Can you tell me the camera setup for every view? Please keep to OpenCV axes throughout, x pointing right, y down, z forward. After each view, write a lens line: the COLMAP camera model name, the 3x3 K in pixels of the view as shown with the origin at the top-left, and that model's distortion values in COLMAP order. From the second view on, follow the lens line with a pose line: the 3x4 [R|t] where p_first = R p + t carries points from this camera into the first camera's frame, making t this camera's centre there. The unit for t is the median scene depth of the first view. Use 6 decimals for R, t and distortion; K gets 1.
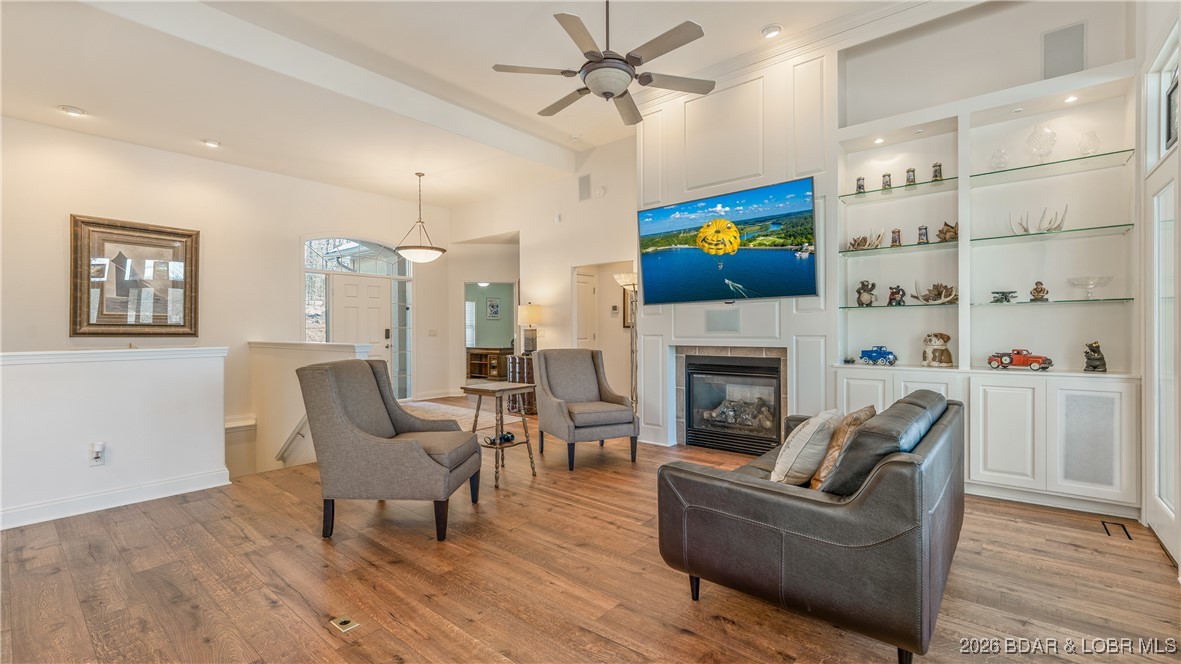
lens RADIAL K [[497.4, 0, 582.4], [0, 497.4, 333.8], [0, 0, 1]] dist [-0.001156, 0.000012]
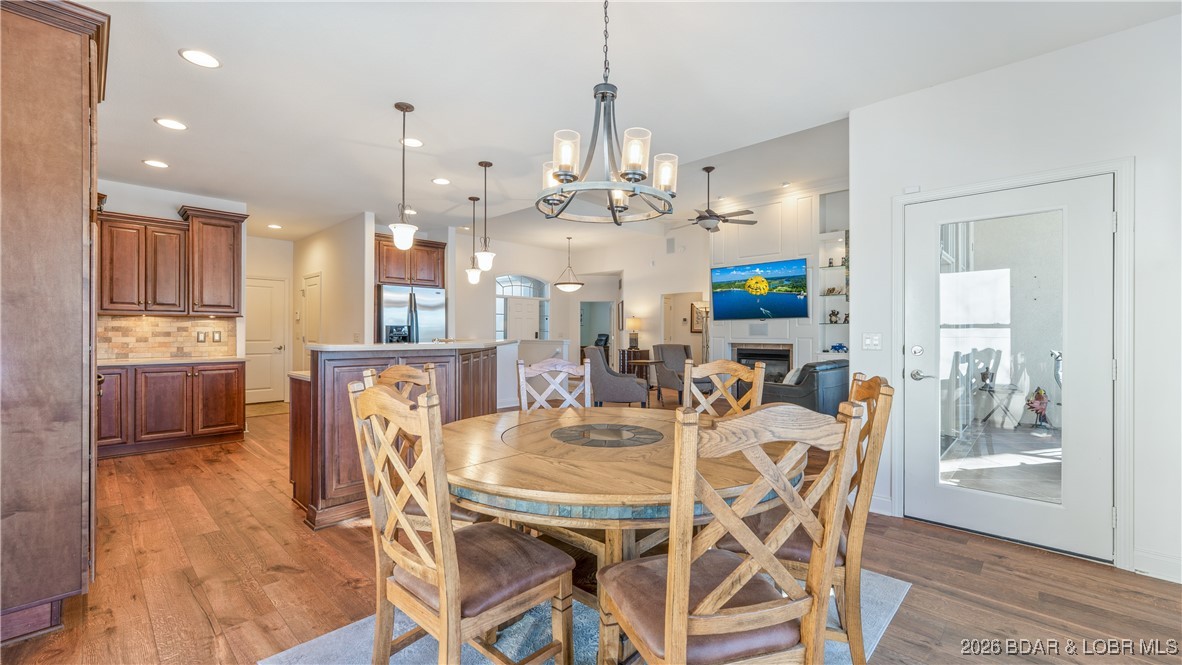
lens RADIAL K [[482.4, 0, 582.6], [0, 482.4, 334.5], [0, 0, 1]] dist [-0.001814, -0.000246]
pose [[0.998183, 0.008906, -0.059599, -0.282311], [-0.009261, 0.999941, -0.005685, 0.009171], [0.059545, 0.006227, 0.998206, -0.884223]]
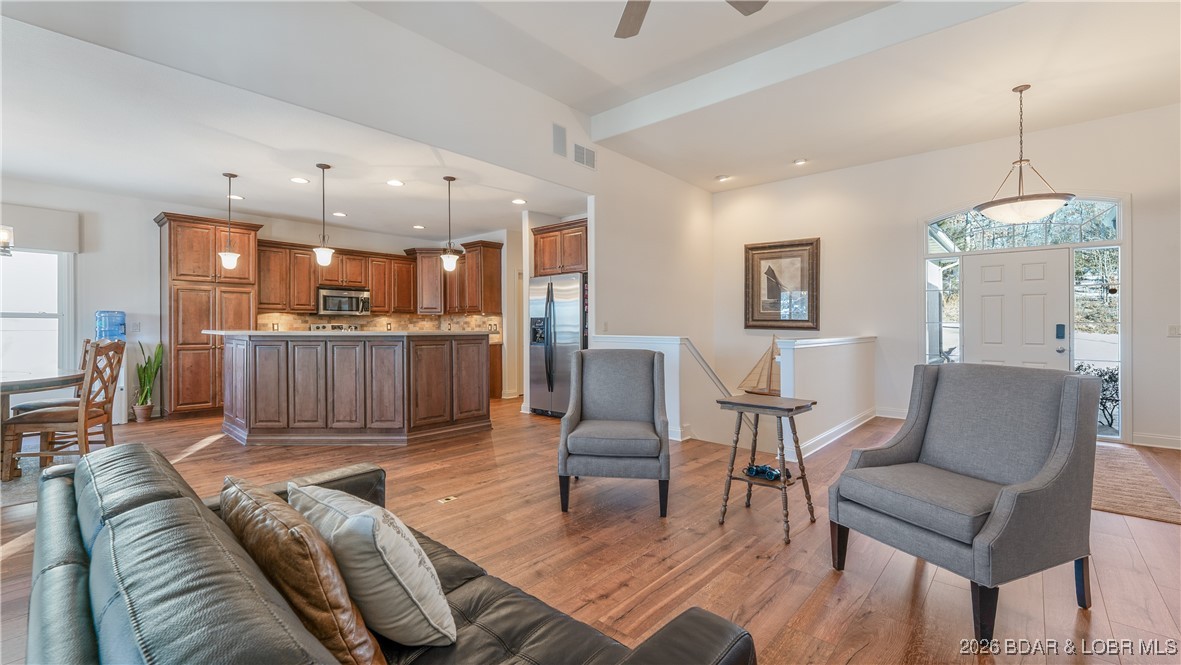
lens RADIAL K [[496.8, 0, 589.1], [0, 496.8, 330.9], [0, 0, 1]] dist [-0.001061, -0.000245]
pose [[-0.026228, 0.017724, -0.999499, 0.525128], [-0.012356, 0.999761, 0.018053, -0.009233], [0.999580, 0.012823, -0.026003, 0.679933]]
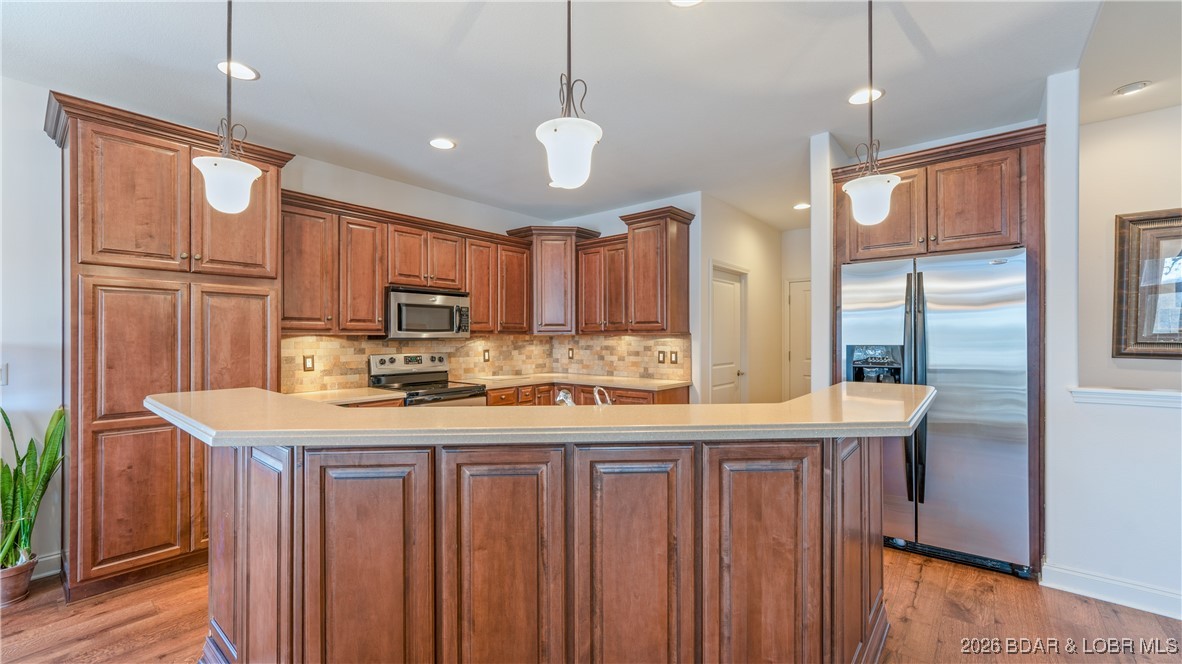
lens RADIAL K [[479.2, 0, 584.9], [0, 479.2, 337.0], [0, 0, 1]] dist [0.000160, 0.000234]
pose [[0.007319, 0.005557, -0.999958, -0.237638], [-0.006965, 0.999961, 0.005506, -0.032683], [0.999949, 0.006925, 0.007357, 0.085136]]
